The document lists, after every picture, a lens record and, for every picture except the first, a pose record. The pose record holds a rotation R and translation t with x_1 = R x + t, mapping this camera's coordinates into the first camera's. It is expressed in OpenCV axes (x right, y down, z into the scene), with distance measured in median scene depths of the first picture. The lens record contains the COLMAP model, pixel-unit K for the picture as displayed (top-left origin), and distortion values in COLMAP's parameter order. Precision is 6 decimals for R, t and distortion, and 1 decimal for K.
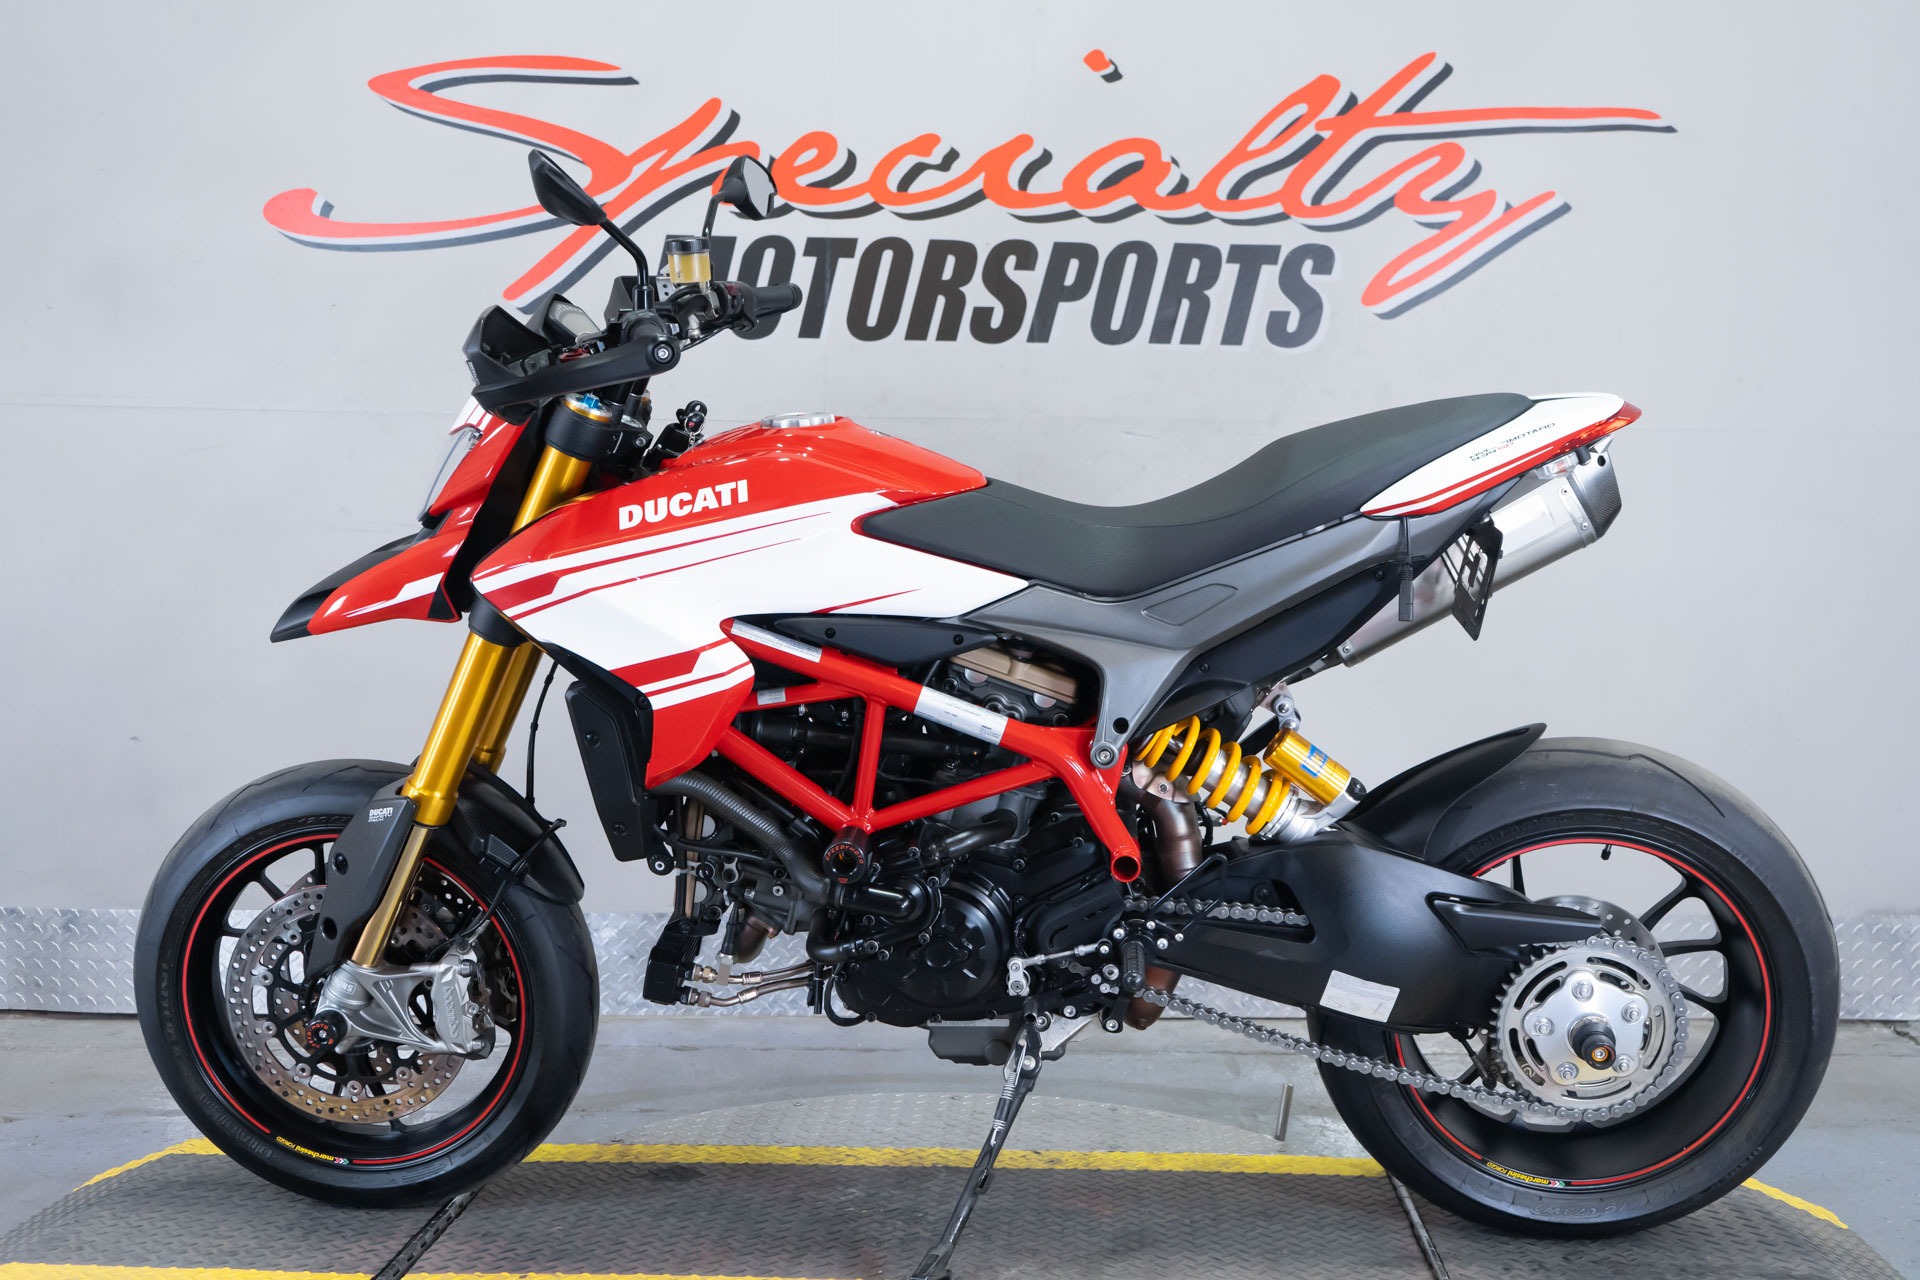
lens RADIAL K [[2121.0, 0, 955.7], [0, 2121.0, 639.1], [0, 0, 1]] dist [0.013154, 0.000000]
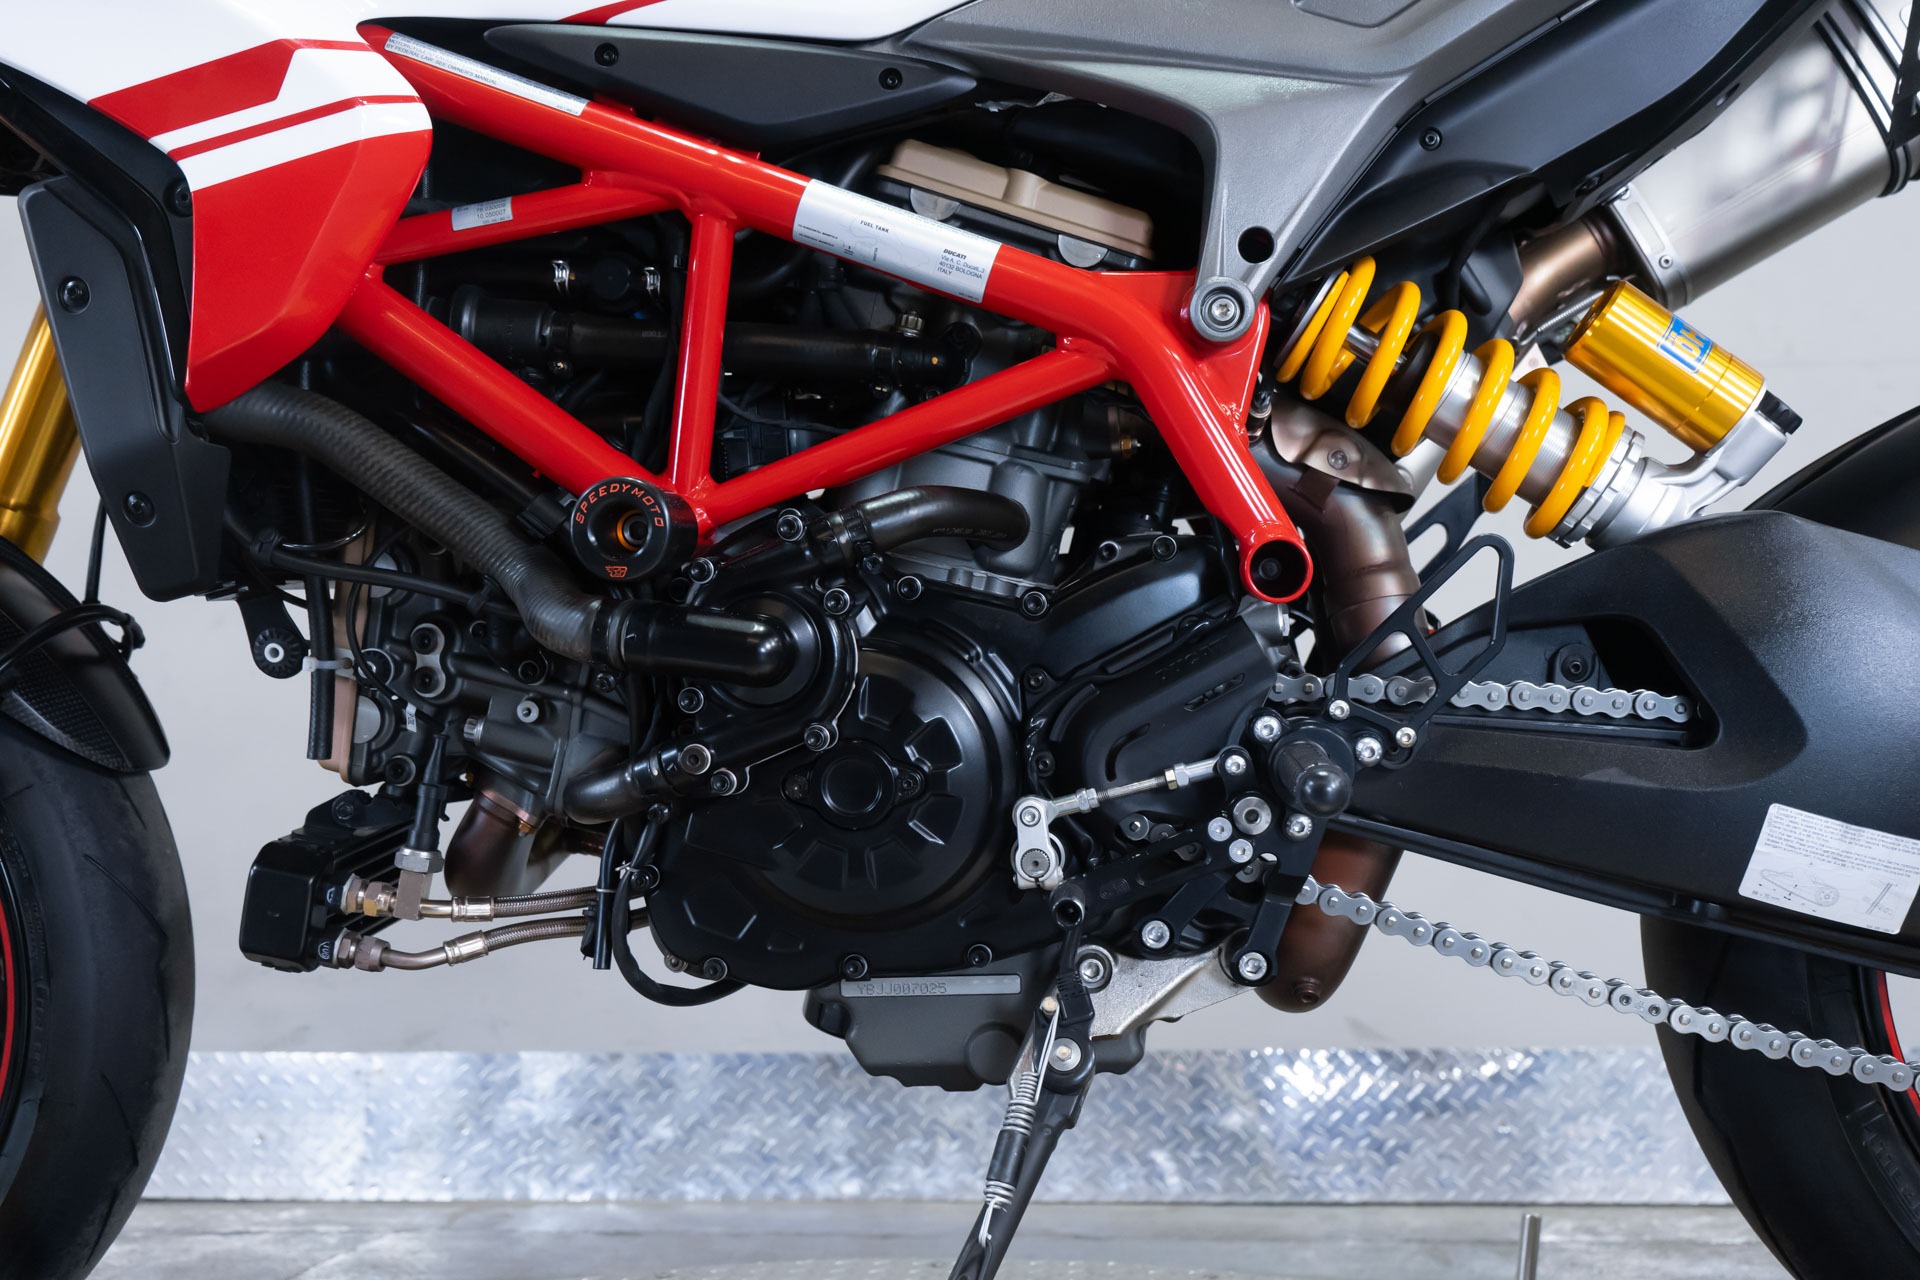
lens RADIAL K [[1822.7, 0, 964.9], [0, 1822.7, 647.9], [0, 0, 1]] dist [0.003604, 0.000000]
pose [[0.999866, -0.013989, -0.008449, 0.018282], [0.012148, 0.982022, -0.188375, 0.190354], [0.010932, 0.188248, 0.982061, 0.623684]]
